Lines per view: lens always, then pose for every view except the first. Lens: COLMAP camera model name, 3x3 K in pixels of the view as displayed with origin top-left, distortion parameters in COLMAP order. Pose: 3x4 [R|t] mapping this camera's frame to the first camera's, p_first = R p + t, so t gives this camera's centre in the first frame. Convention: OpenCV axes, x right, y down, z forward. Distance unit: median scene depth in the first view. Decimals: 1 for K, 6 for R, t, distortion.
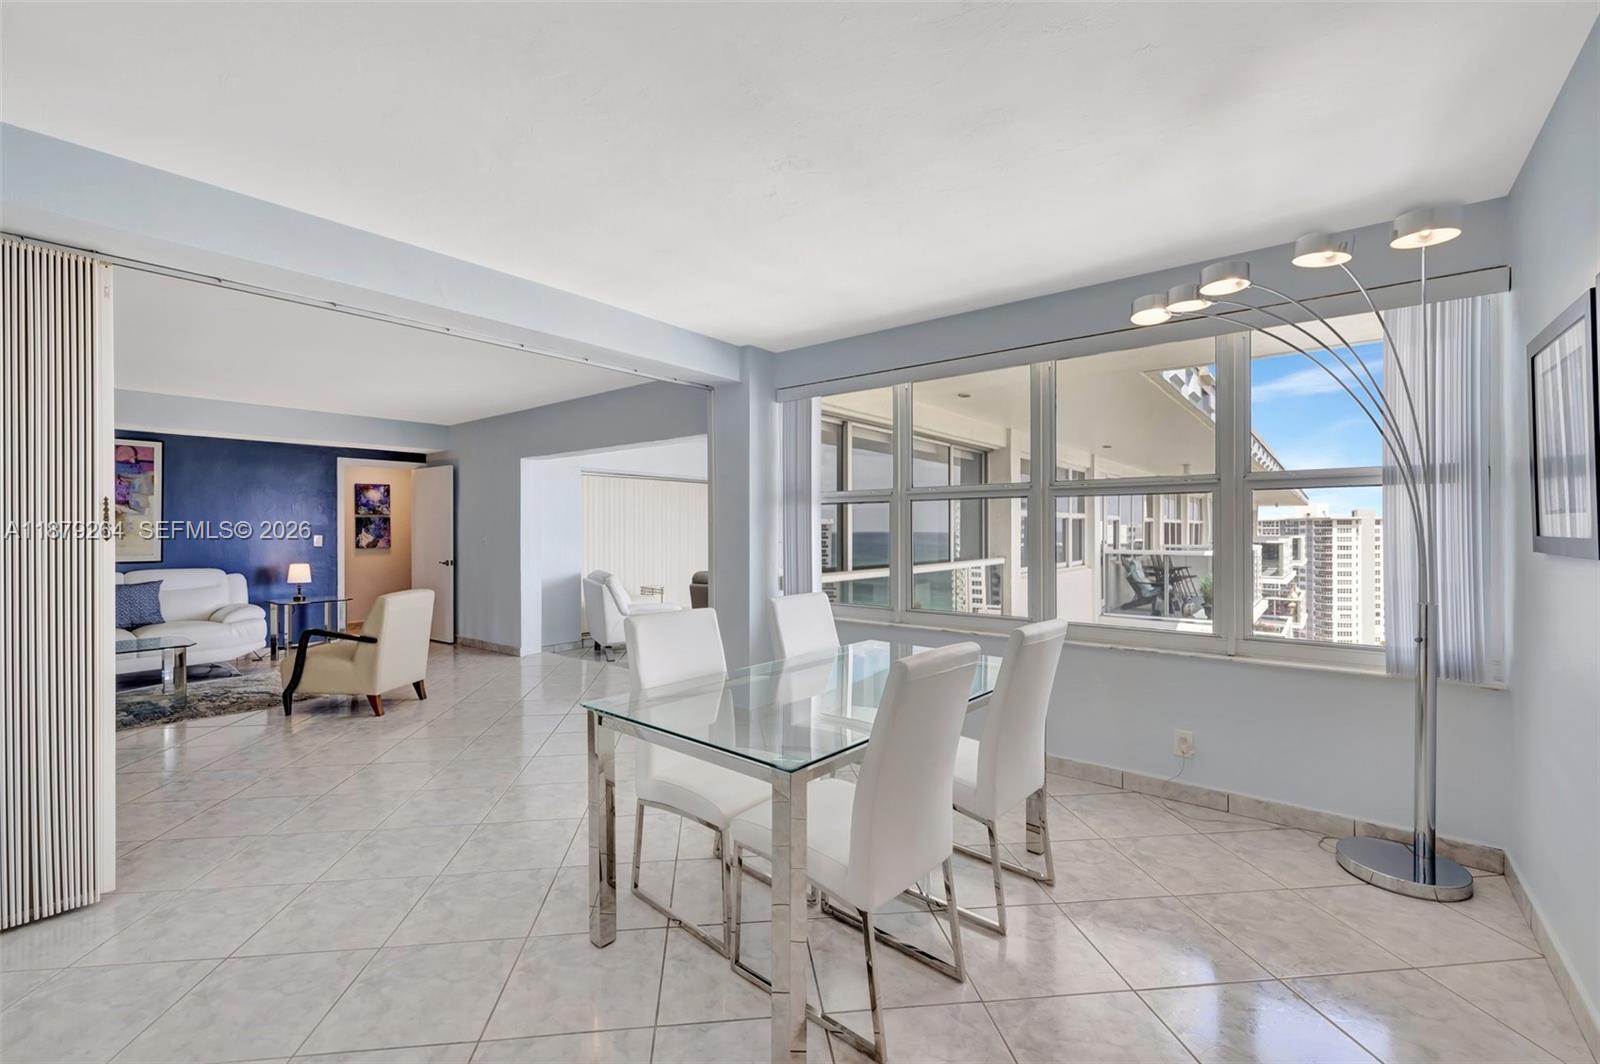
lens RADIAL K [[684.5, 0, 792.0], [0, 684.5, 537.3], [0, 0, 1]] dist [0.001292, 0.001344]
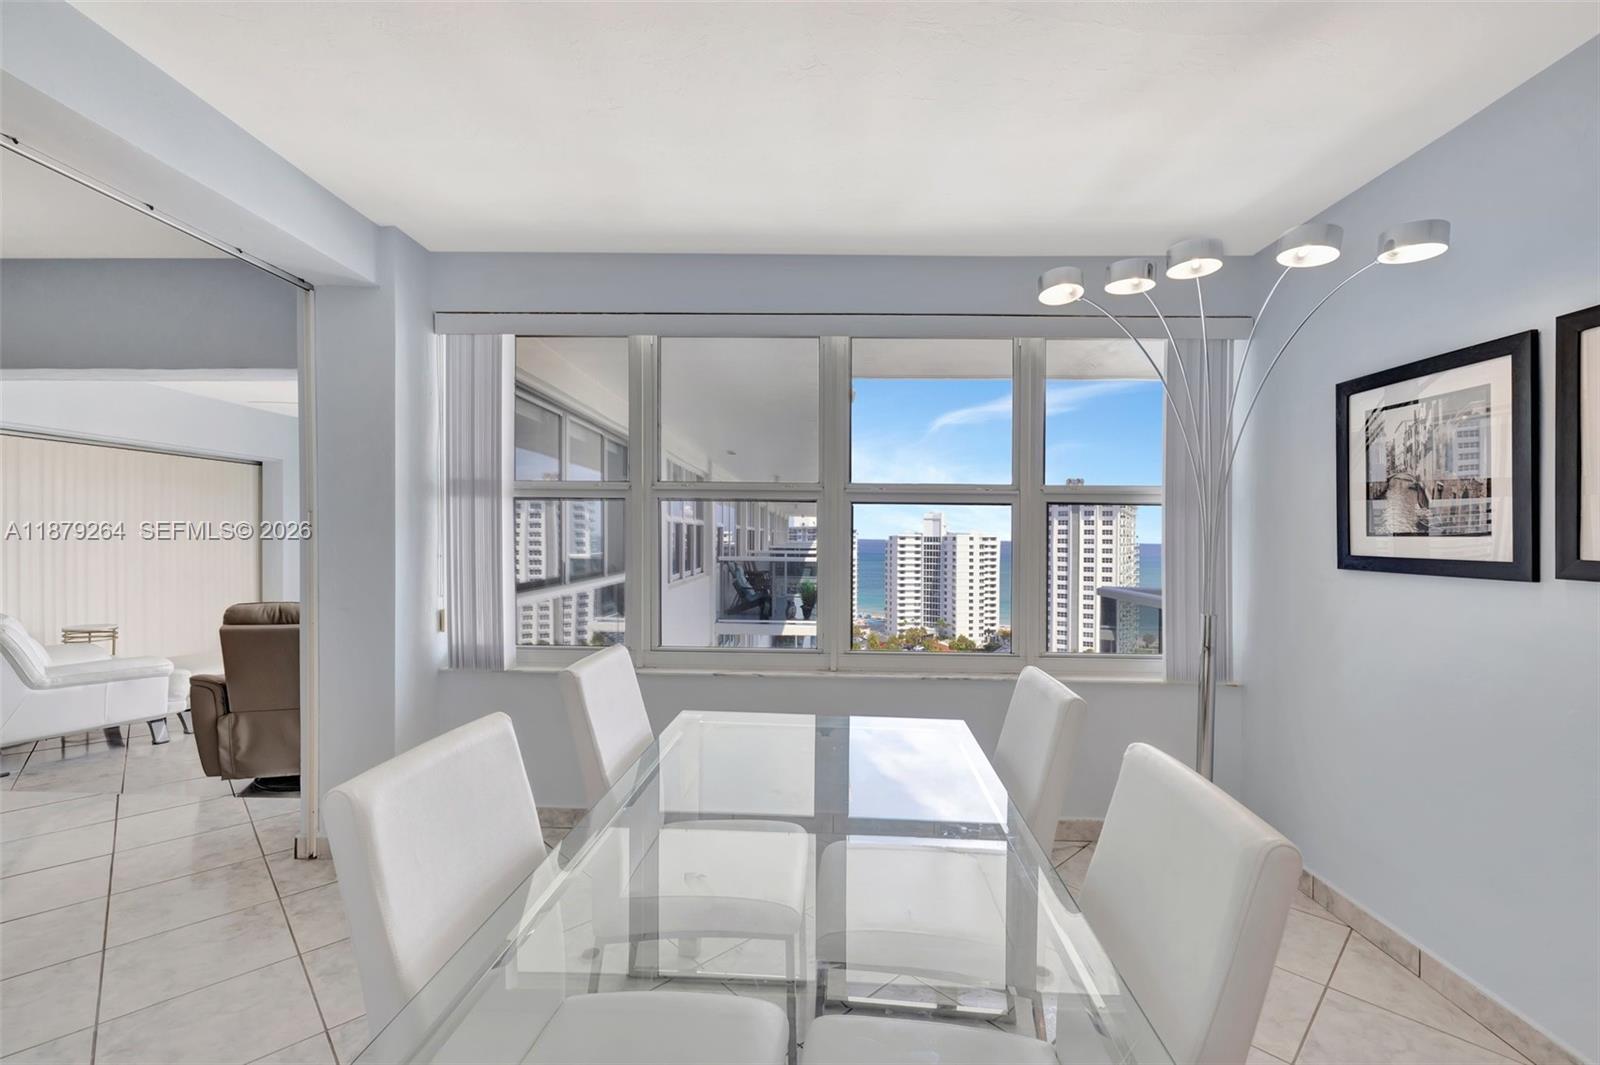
lens RADIAL K [[684.5, 0, 801.4], [0, 684.5, 538.1], [0, 0, 1]] dist [0.001292, 0.001344]
pose [[0.794818, 0.009356, 0.606775, -0.110106], [-0.007420, 0.999956, -0.005698, -0.006475], [-0.606802, 0.000027, 0.794853, 0.241127]]
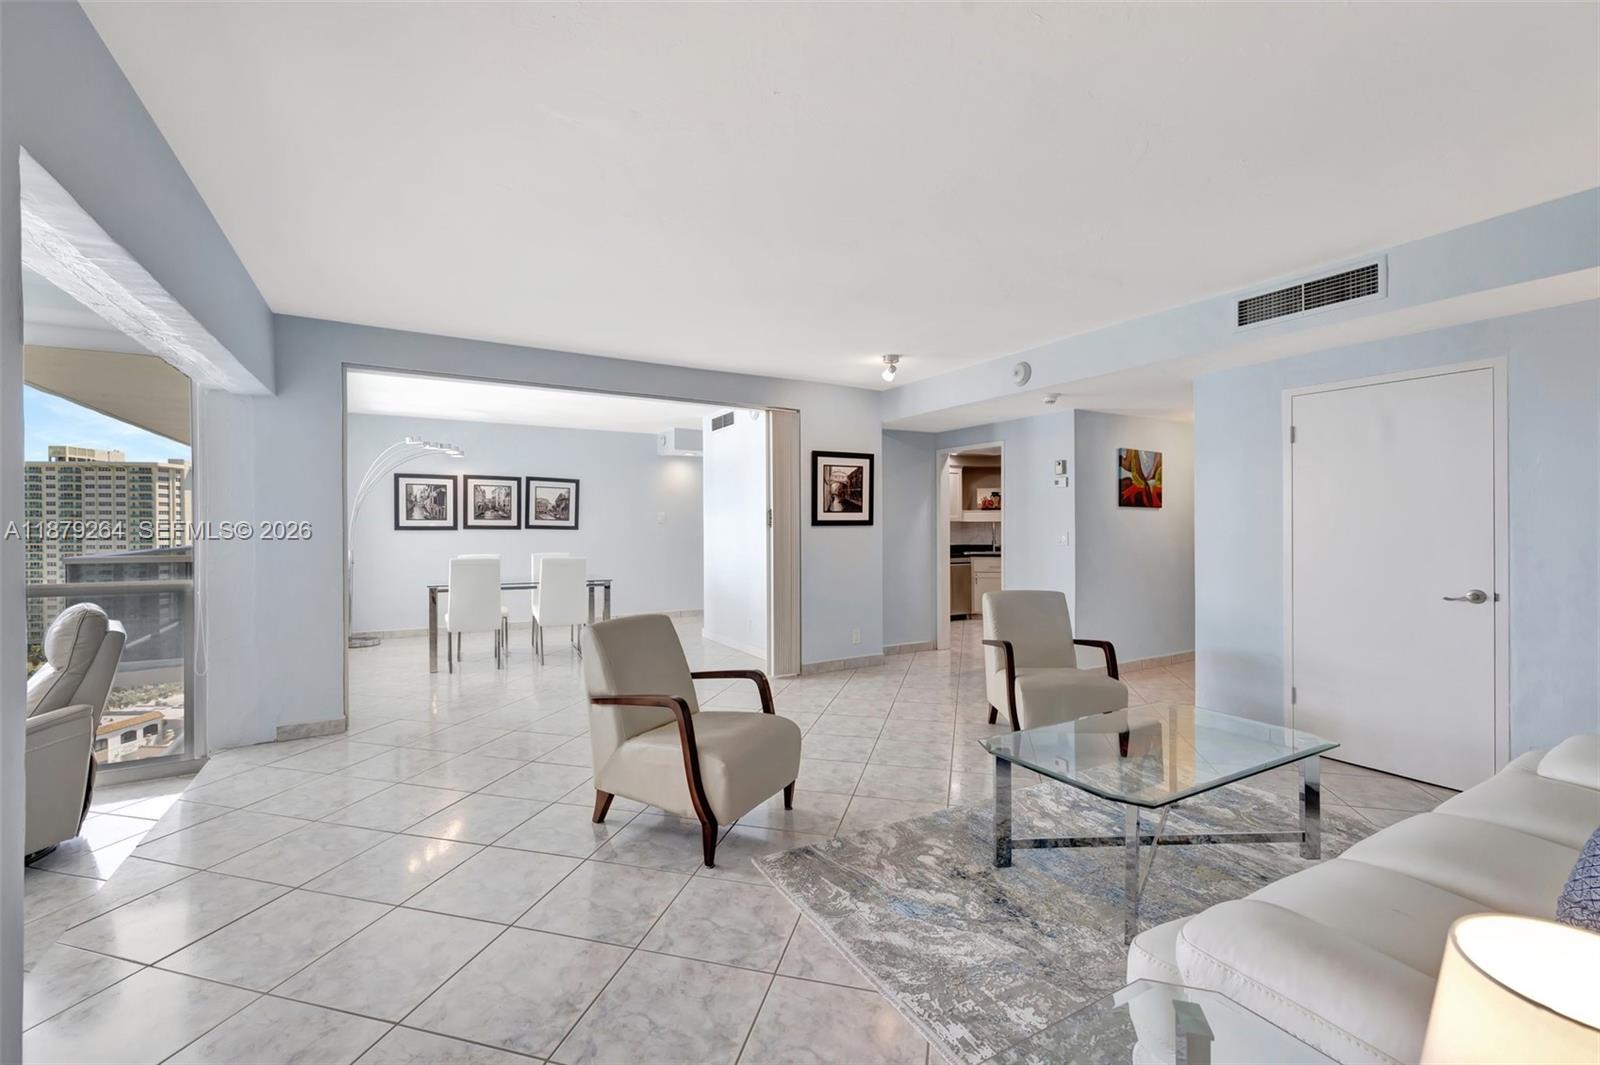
lens RADIAL K [[684.5, 0, 809.7], [0, 684.5, 519.9], [0, 0, 1]] dist [0.001292, 0.001344]
pose [[-0.940540, 0.004970, 0.339647, -0.766690], [0.004618, 0.999988, -0.001845, -0.006698], [-0.339652, -0.000167, -0.940551, 1.275543]]
